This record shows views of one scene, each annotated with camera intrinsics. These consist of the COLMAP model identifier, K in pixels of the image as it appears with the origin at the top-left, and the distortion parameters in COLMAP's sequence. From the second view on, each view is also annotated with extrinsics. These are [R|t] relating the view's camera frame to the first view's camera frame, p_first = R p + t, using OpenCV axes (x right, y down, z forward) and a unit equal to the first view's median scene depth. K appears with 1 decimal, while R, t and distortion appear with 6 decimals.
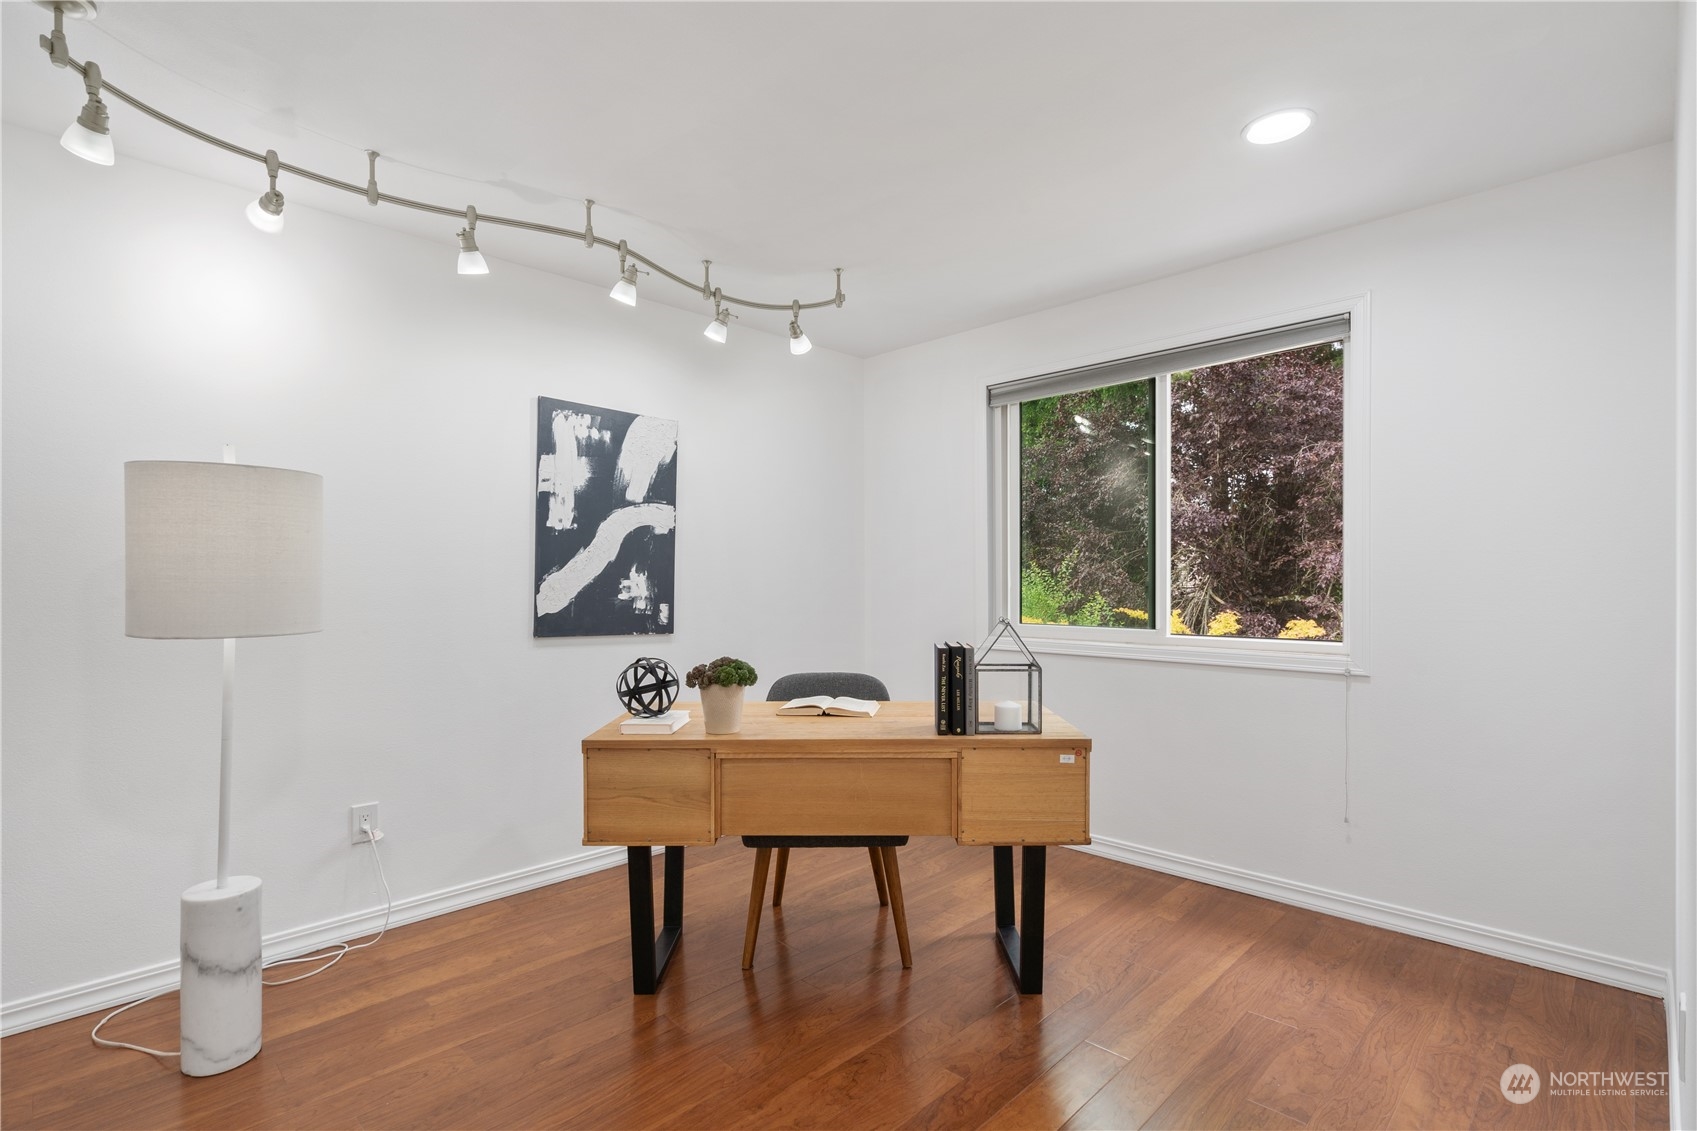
lens RADIAL K [[804.8, 0, 849.6], [0, 804.8, 573.4], [0, 0, 1]] dist [-0.007711, 0.003506]
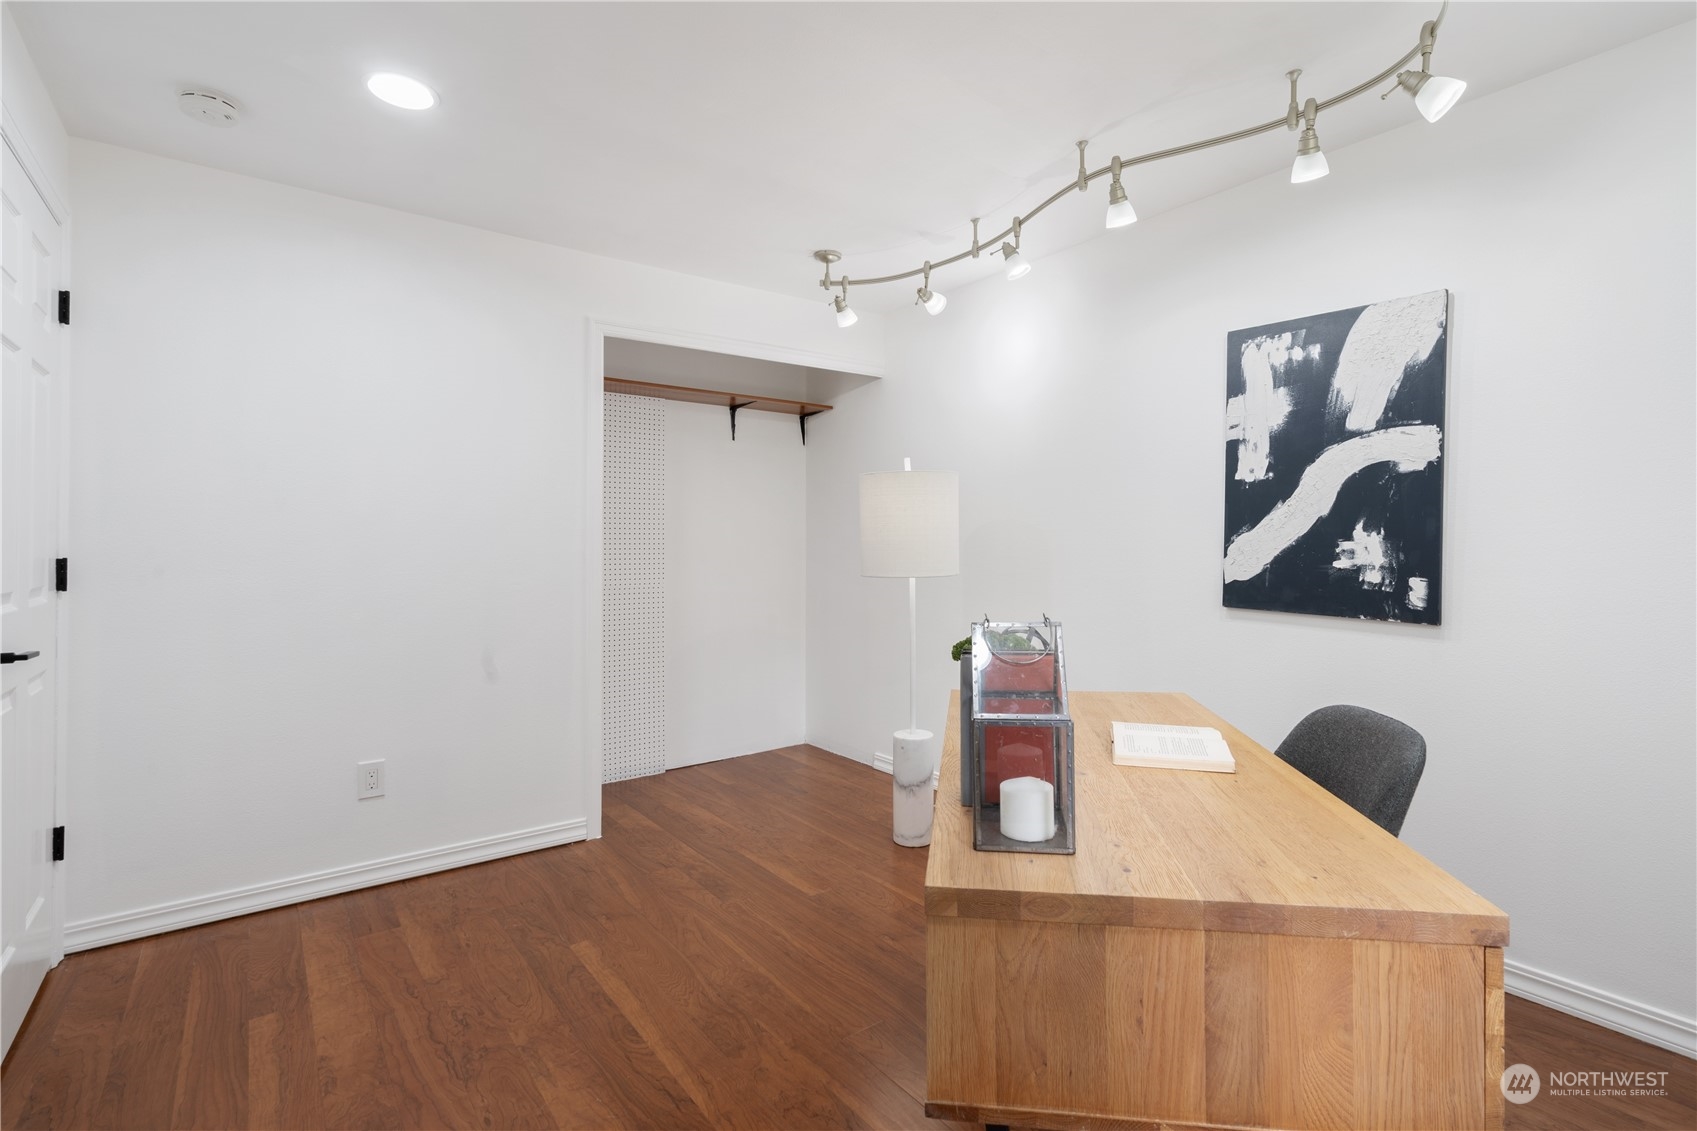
lens RADIAL K [[804.8, 0, 864.1], [0, 804.8, 534.7], [0, 0, 1]] dist [-0.007711, 0.003506]
pose [[-0.148983, -0.006324, -0.988820, 0.510589], [0.009967, 0.999919, -0.007897, 0.003672], [0.988790, -0.011032, -0.148908, 0.692850]]
